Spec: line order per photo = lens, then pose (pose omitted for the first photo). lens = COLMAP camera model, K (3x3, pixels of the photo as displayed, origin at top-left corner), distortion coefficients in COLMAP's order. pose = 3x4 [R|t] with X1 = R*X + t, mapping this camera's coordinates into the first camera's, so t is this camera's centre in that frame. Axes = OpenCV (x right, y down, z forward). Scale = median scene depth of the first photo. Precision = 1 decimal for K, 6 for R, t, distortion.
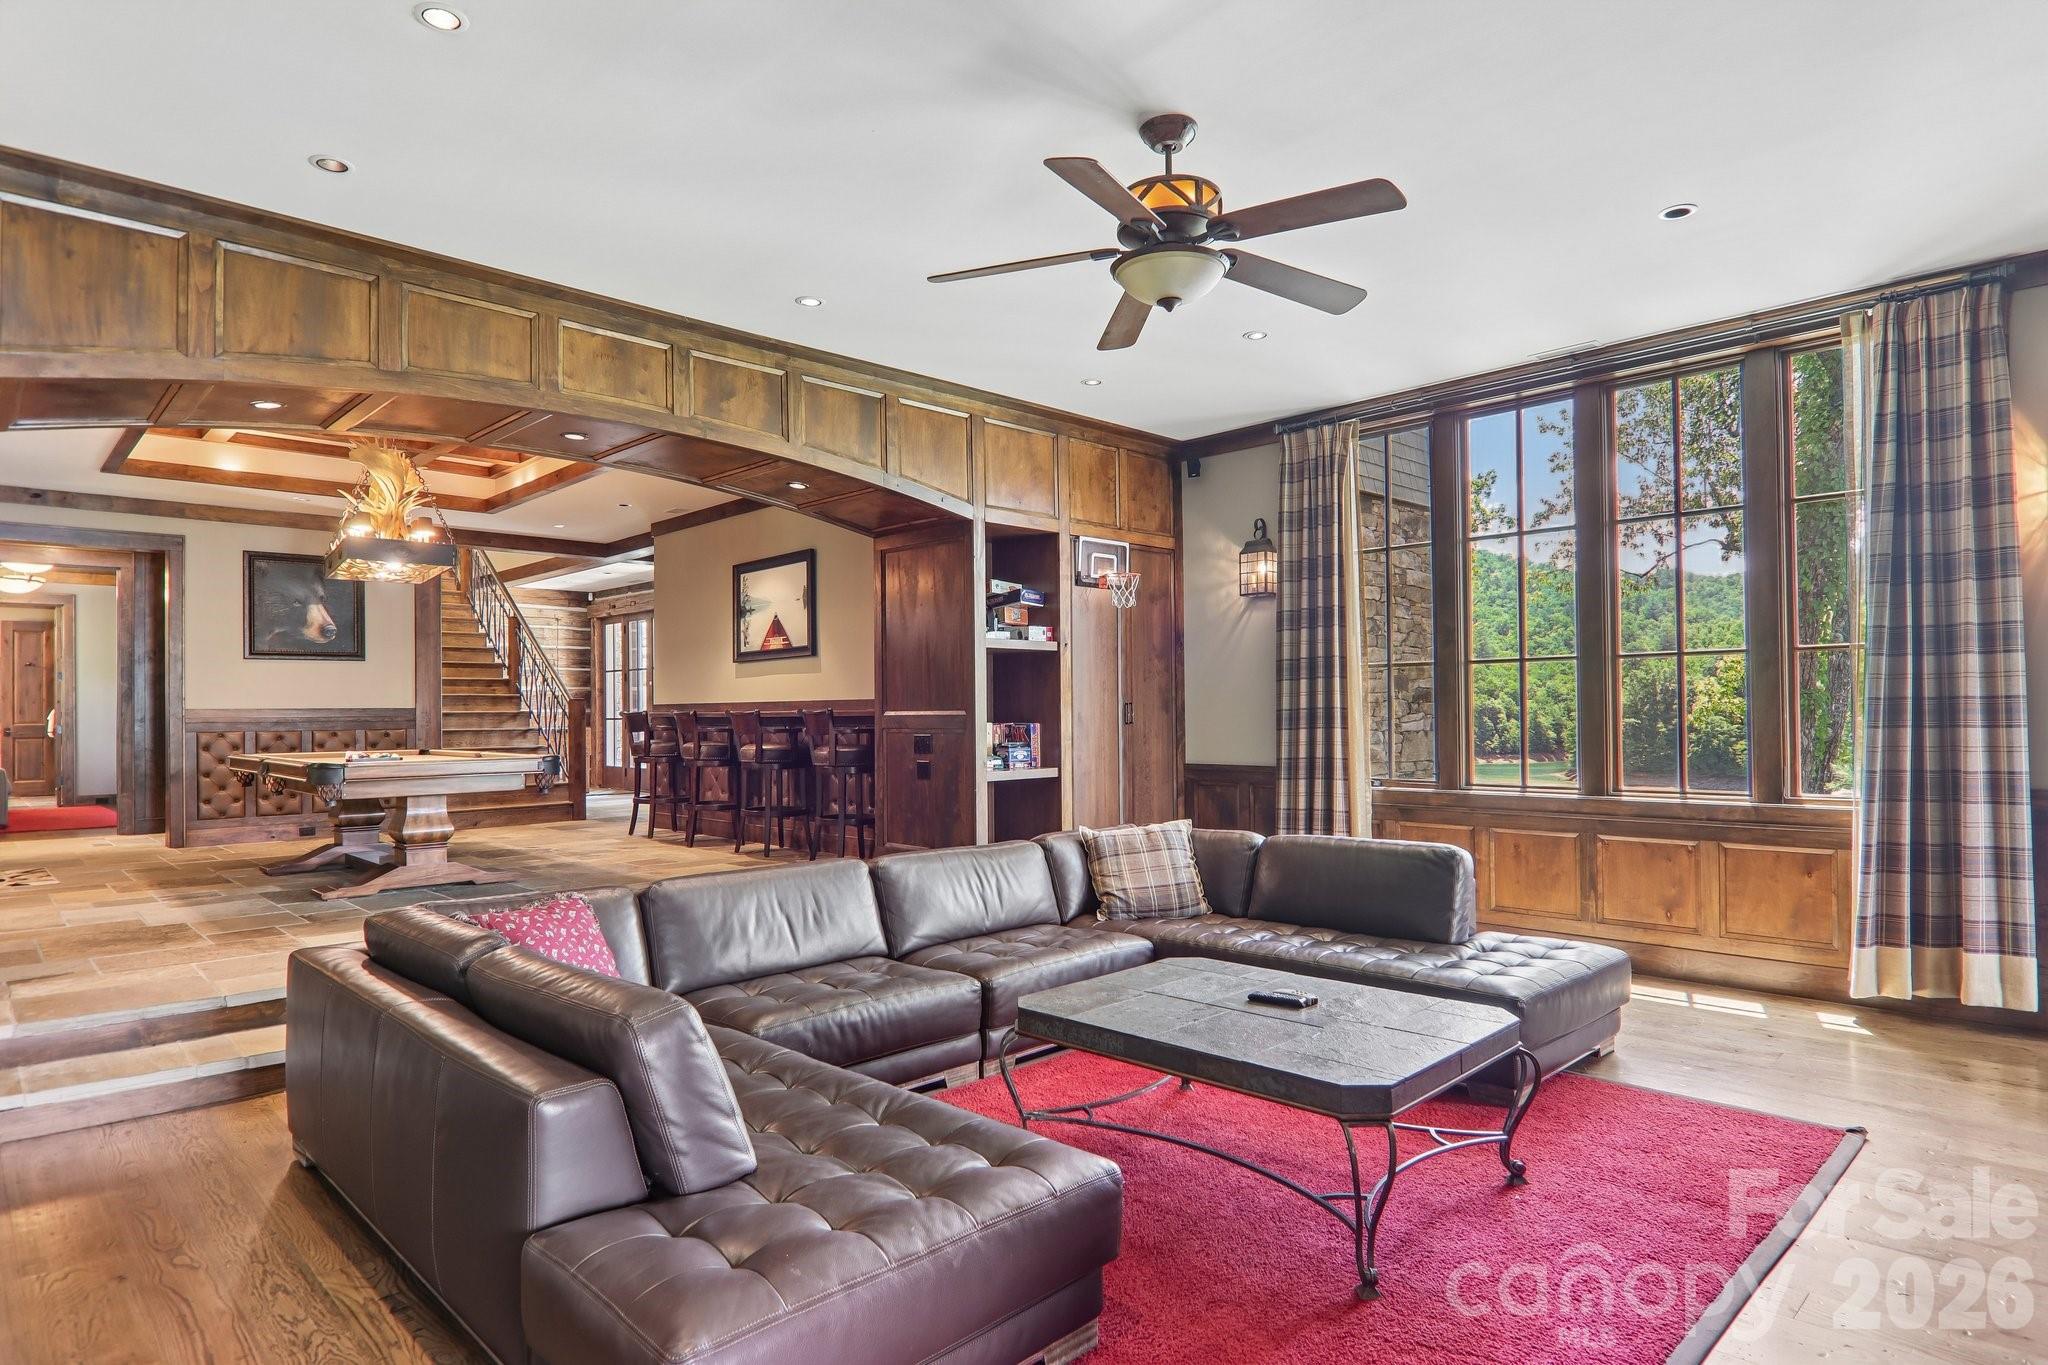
lens RADIAL K [[1154.8, 0, 1036.8], [0, 1154.8, 695.4], [0, 0, 1]] dist [0.005286, -0.016450]
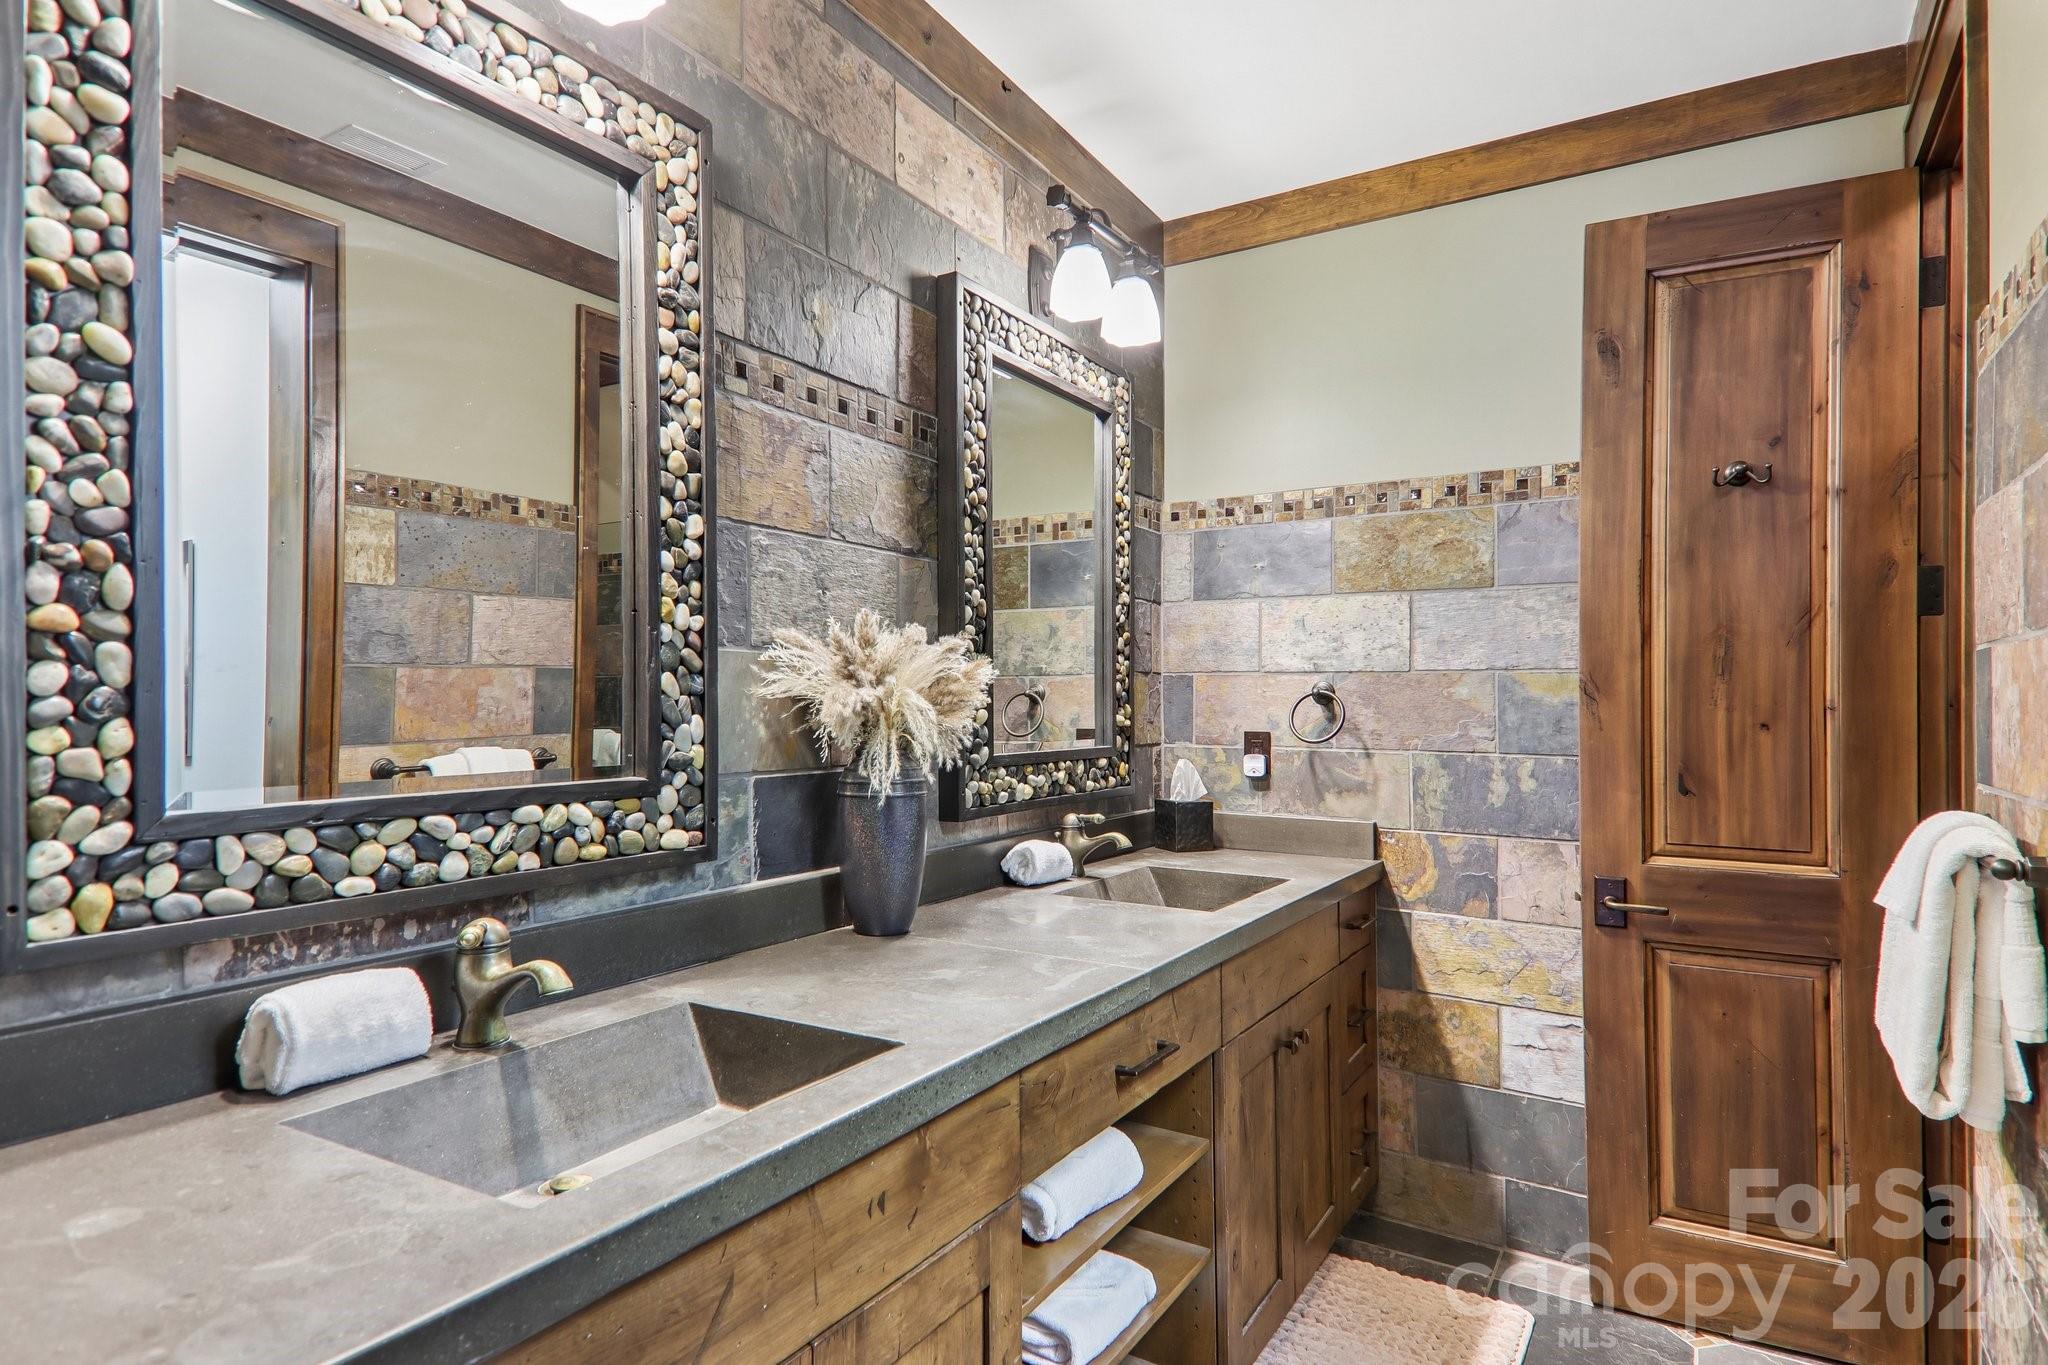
lens RADIAL K [[1154.8, 0, 1010.0], [0, 1154.8, 676.4], [0, 0, 1]] dist [0.005286, -0.016450]
pose [[0.291014, 0.002602, -0.956715, -0.761365], [0.008042, 0.999954, 0.005166, -0.001559], [0.956685, -0.009197, 0.290980, 0.865692]]
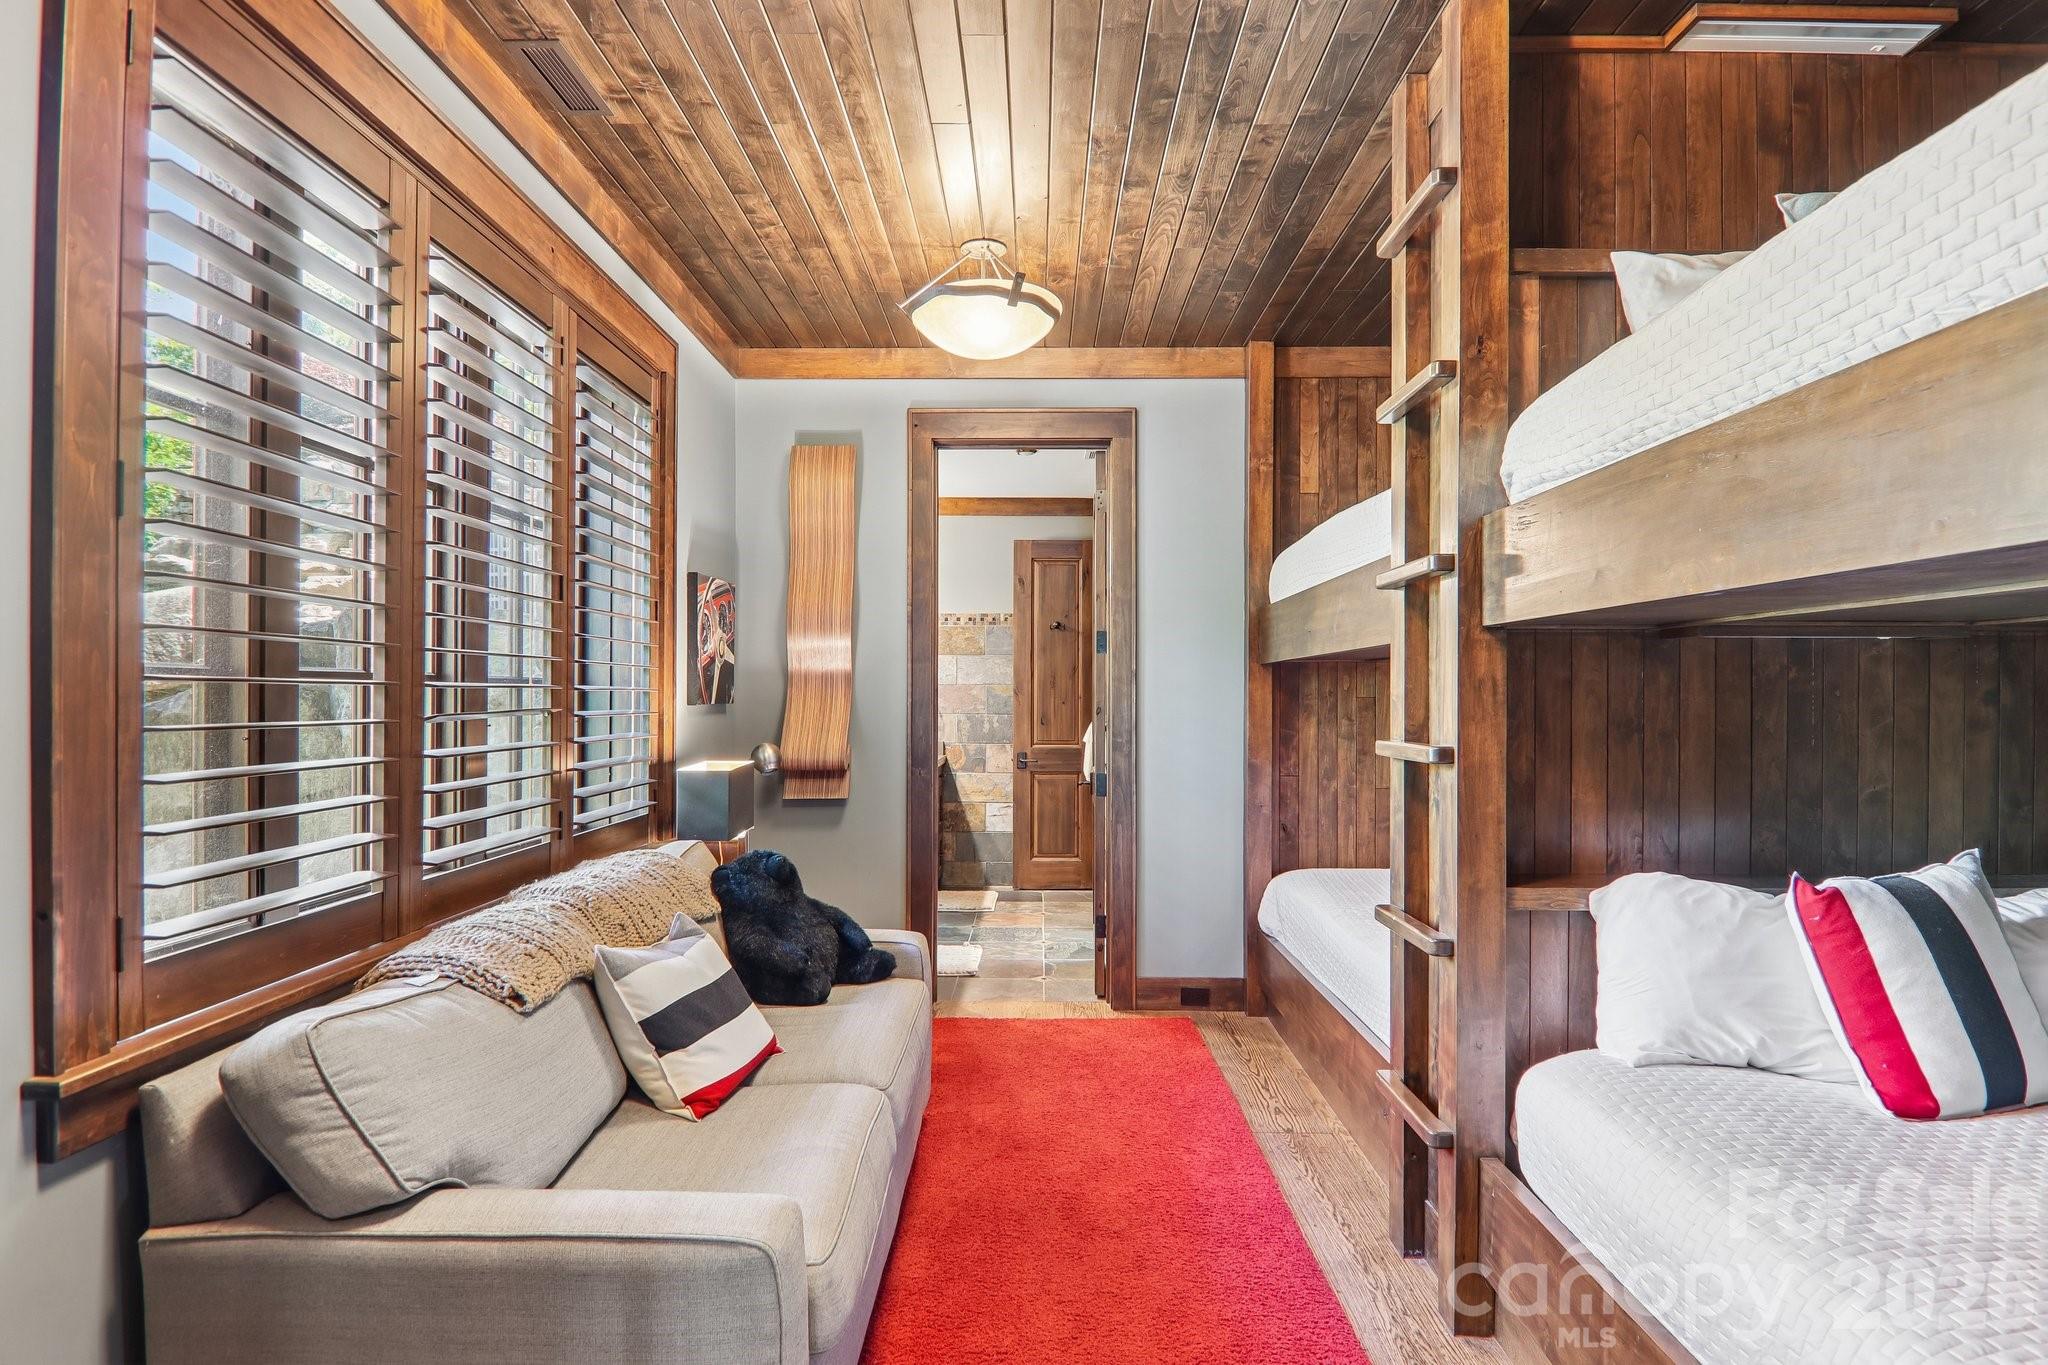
lens RADIAL K [[1154.8, 0, 1028.7], [0, 1154.8, 677.8], [0, 0, 1]] dist [0.005286, -0.016450]
pose [[0.715096, 0.009850, -0.698957, -0.534070], [0.000532, 0.999893, 0.014636, -0.011931], [0.699027, -0.010838, 0.715014, 0.631729]]
